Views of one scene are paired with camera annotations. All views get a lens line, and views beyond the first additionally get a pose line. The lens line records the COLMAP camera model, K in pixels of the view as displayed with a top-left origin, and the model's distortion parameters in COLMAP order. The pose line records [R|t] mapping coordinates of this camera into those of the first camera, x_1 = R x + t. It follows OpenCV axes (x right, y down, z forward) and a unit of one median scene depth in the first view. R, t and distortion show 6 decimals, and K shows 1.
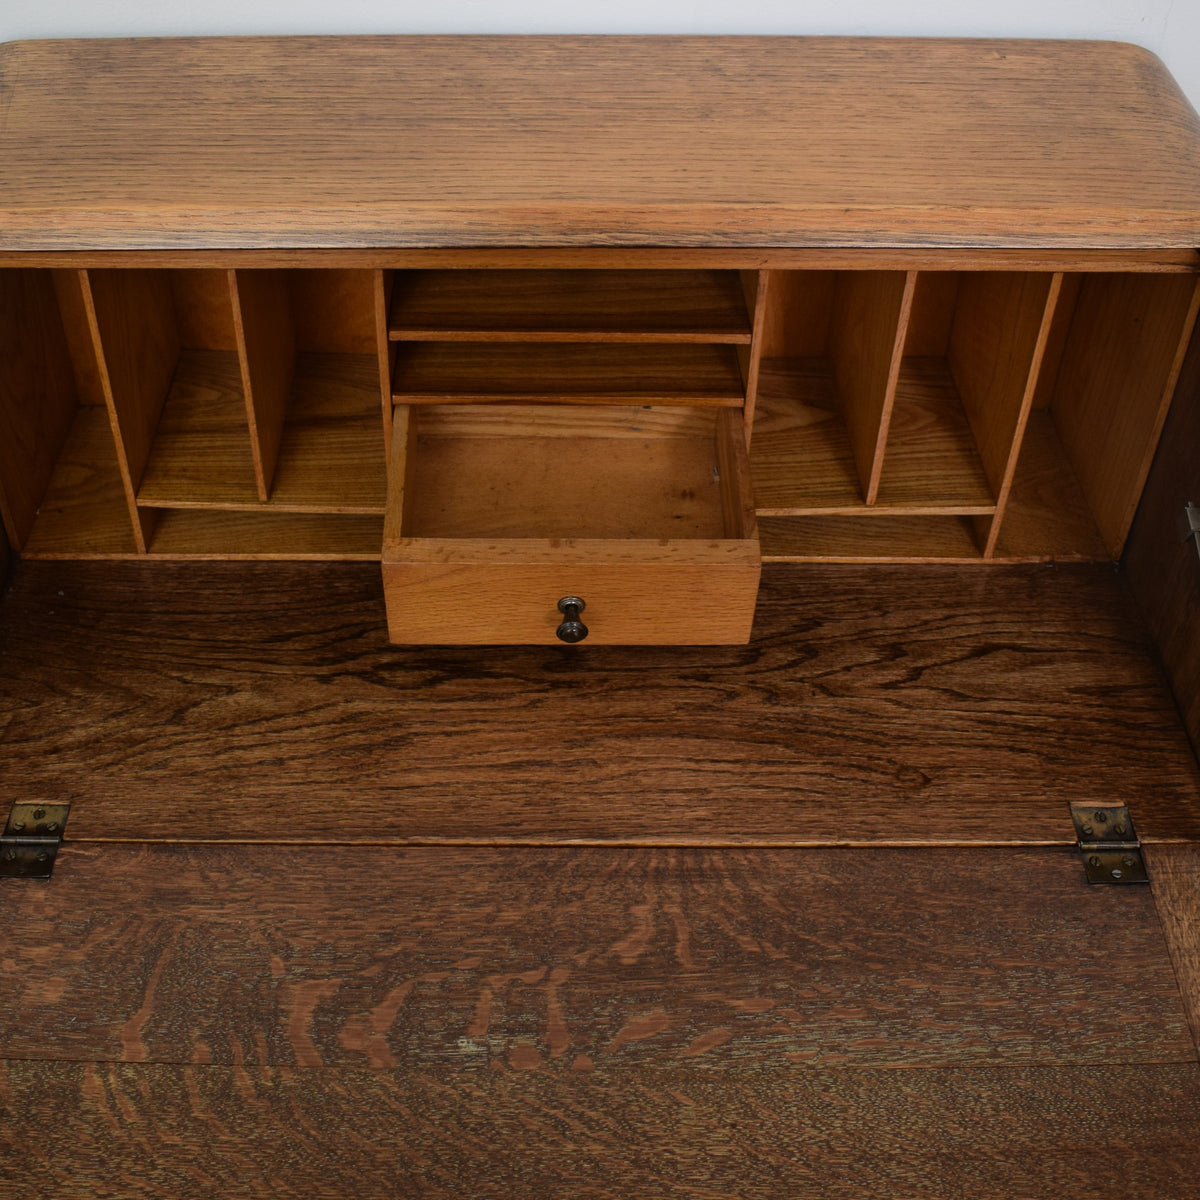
lens RADIAL K [[1533.6, 0, 559.4], [0, 1533.6, 559.1], [0, 0, 1]] dist [-0.094494, 0.000000]
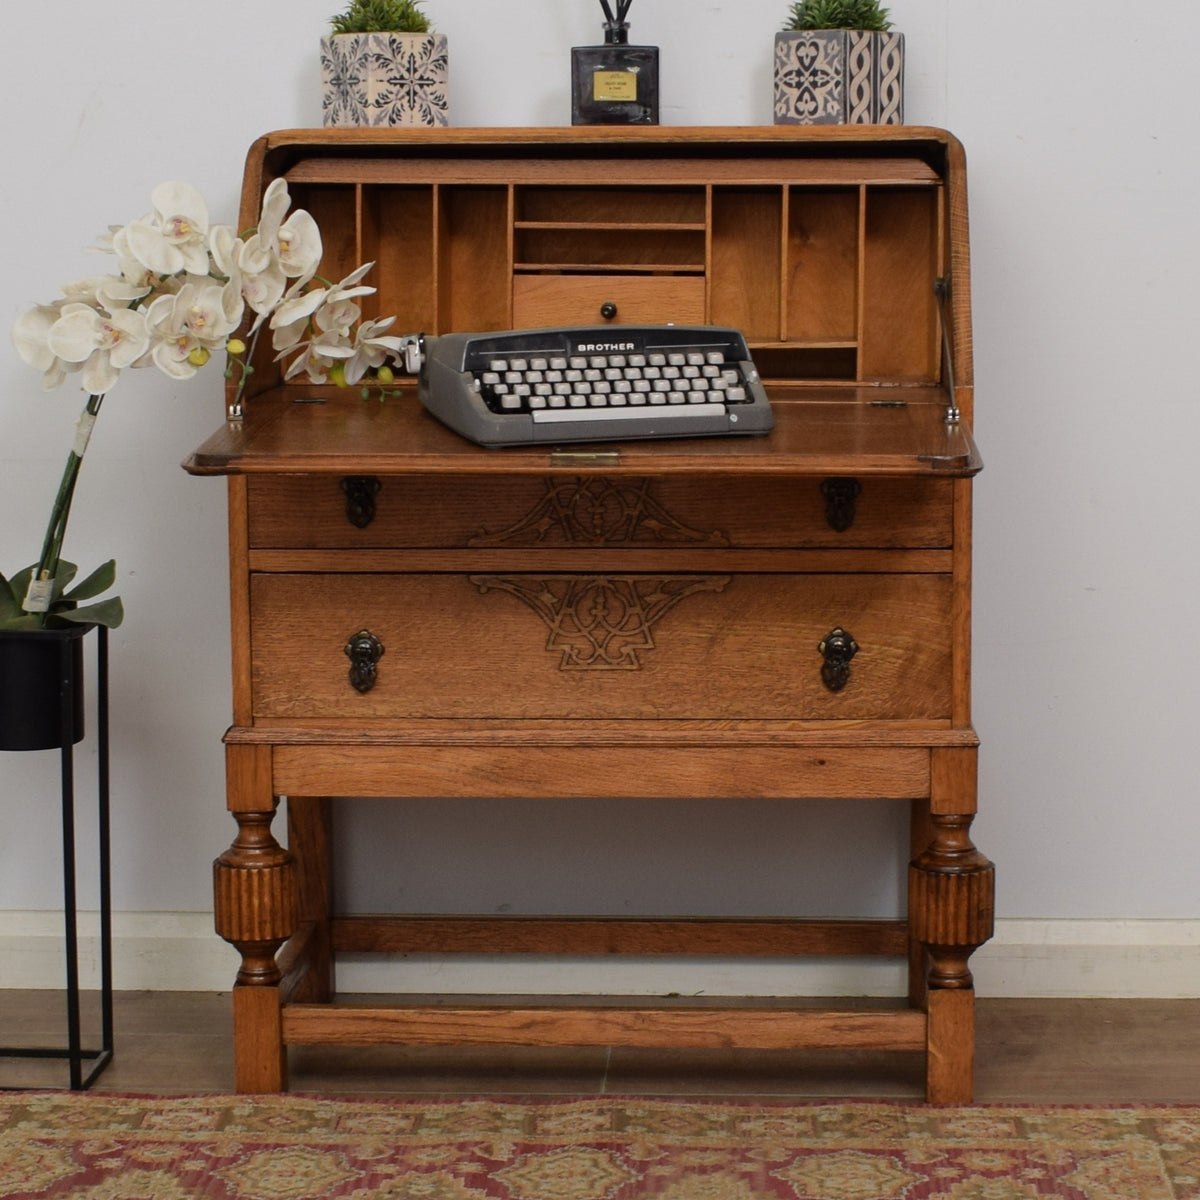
lens RADIAL K [[3019.1, 0, 655.2], [0, 3019.1, 680.4], [0, 0, 1]] dist [-0.087497, 0.000000]
pose [[0.999240, 0.002464, -0.038913, 0.230803], [-0.023321, 0.837587, -0.545806, 2.595653], [0.031248, 0.546299, 0.837007, -1.993938]]
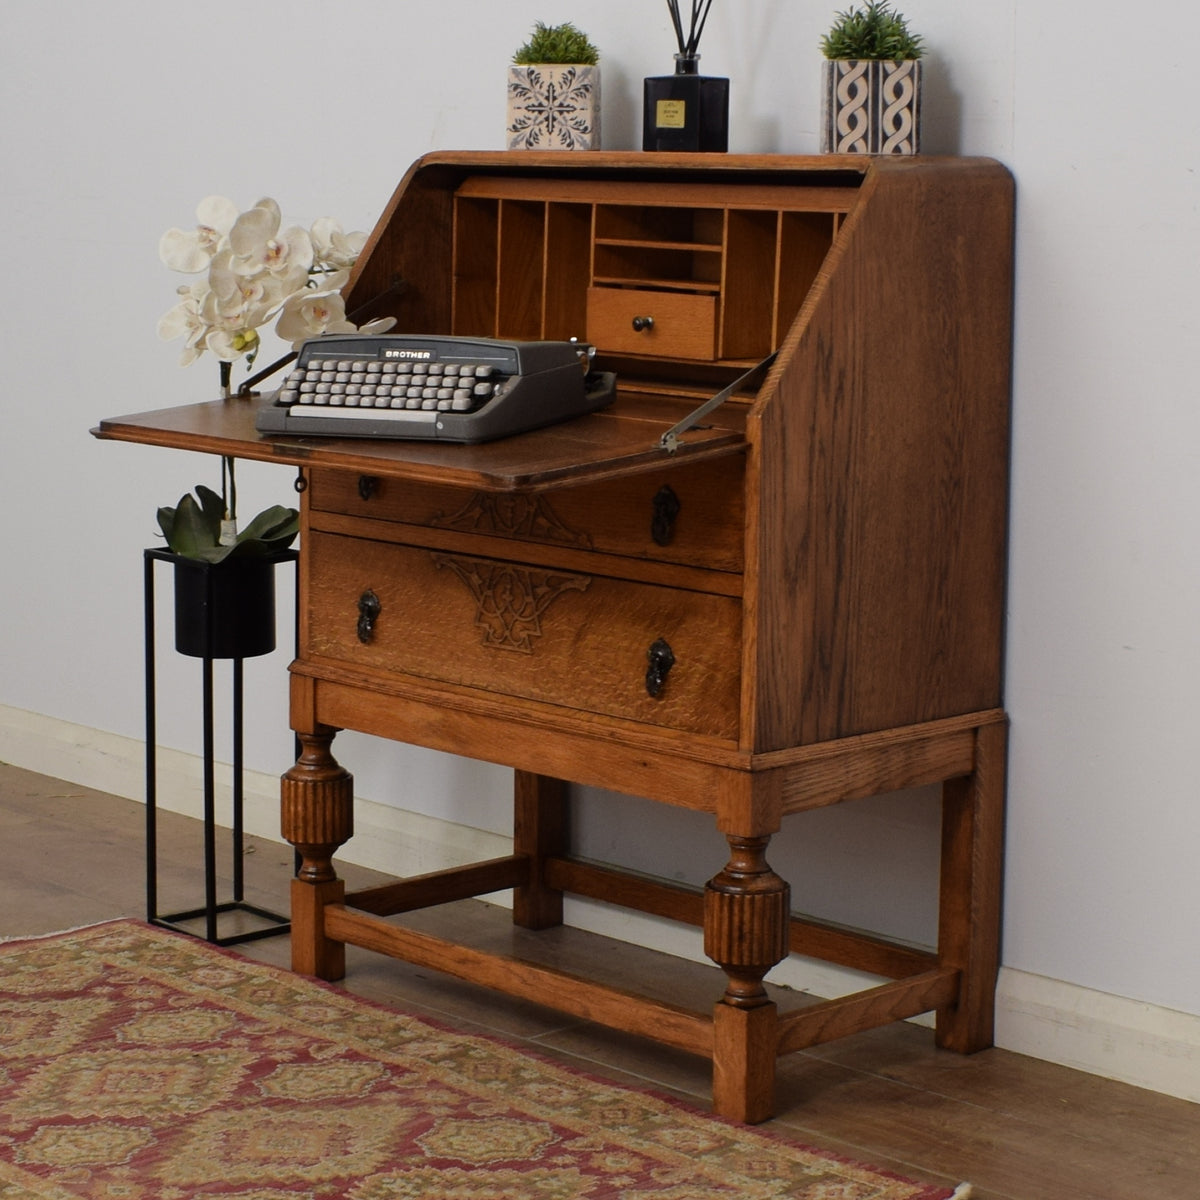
lens RADIAL K [[3019.1, 0, 551.6], [0, 3019.1, 696.0], [0, 0, 1]] dist [-0.087497, 0.000000]
pose [[0.679176, 0.138953, -0.720703, 3.150133], [-0.502978, 0.803222, -0.319134, 1.841337], [0.534540, 0.579246, 0.615420, -1.298375]]
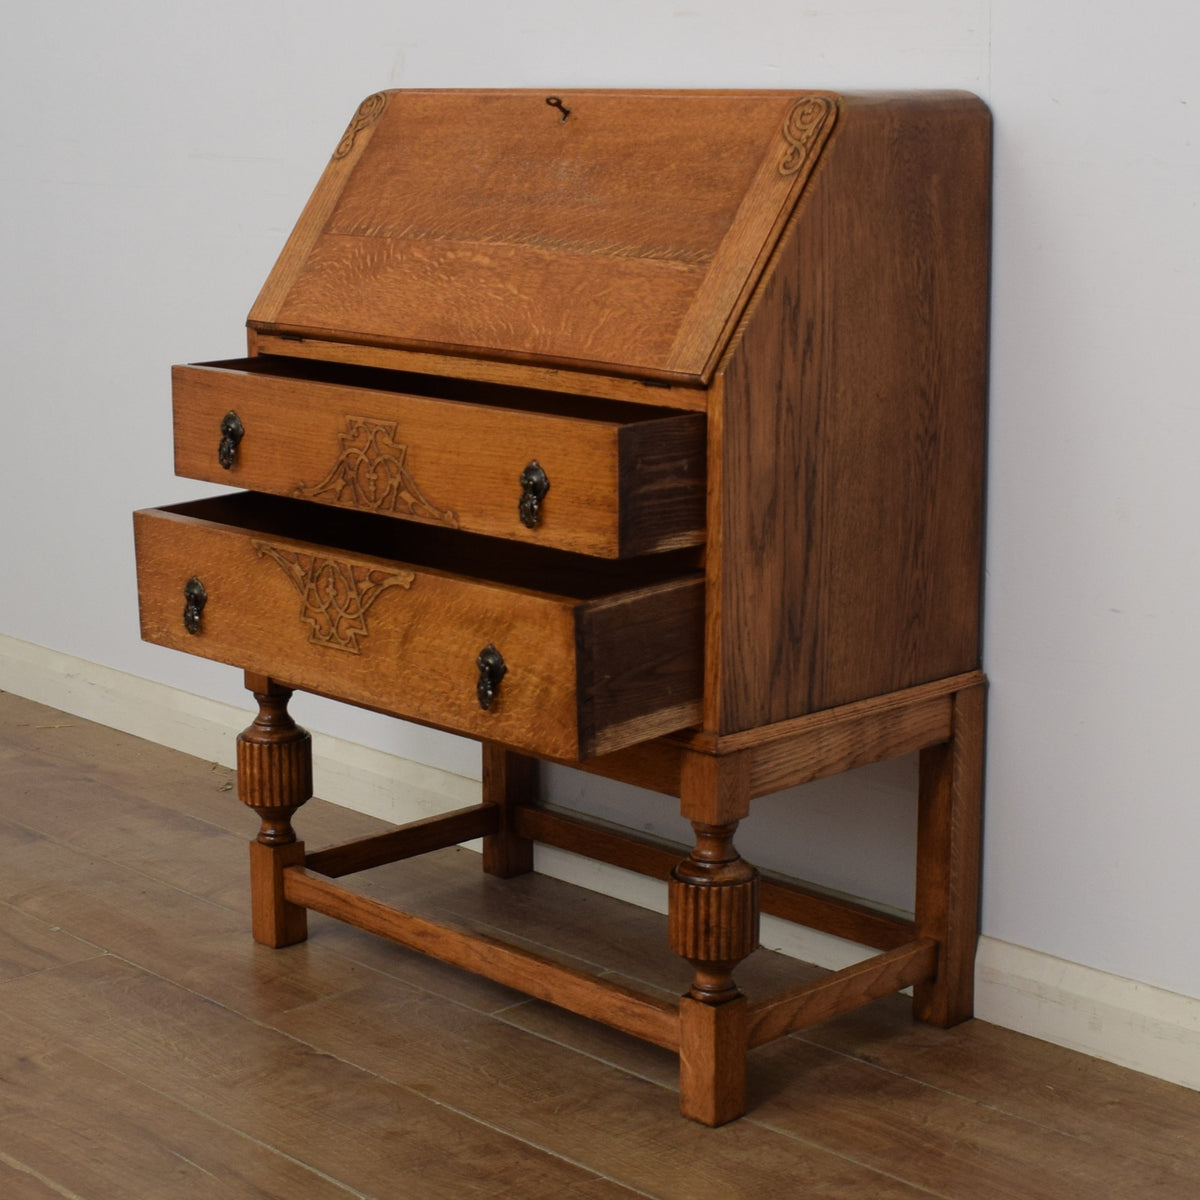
lens RADIAL K [[2493.6, 0, 609.1], [0, 2493.6, 603.2], [0, 0, 1]] dist [-0.090726, 0.000000]
pose [[0.692049, 0.148330, -0.706446, 2.519392], [-0.489180, 0.816038, -0.307871, 1.375558], [0.530820, 0.558641, 0.637299, -0.776685]]
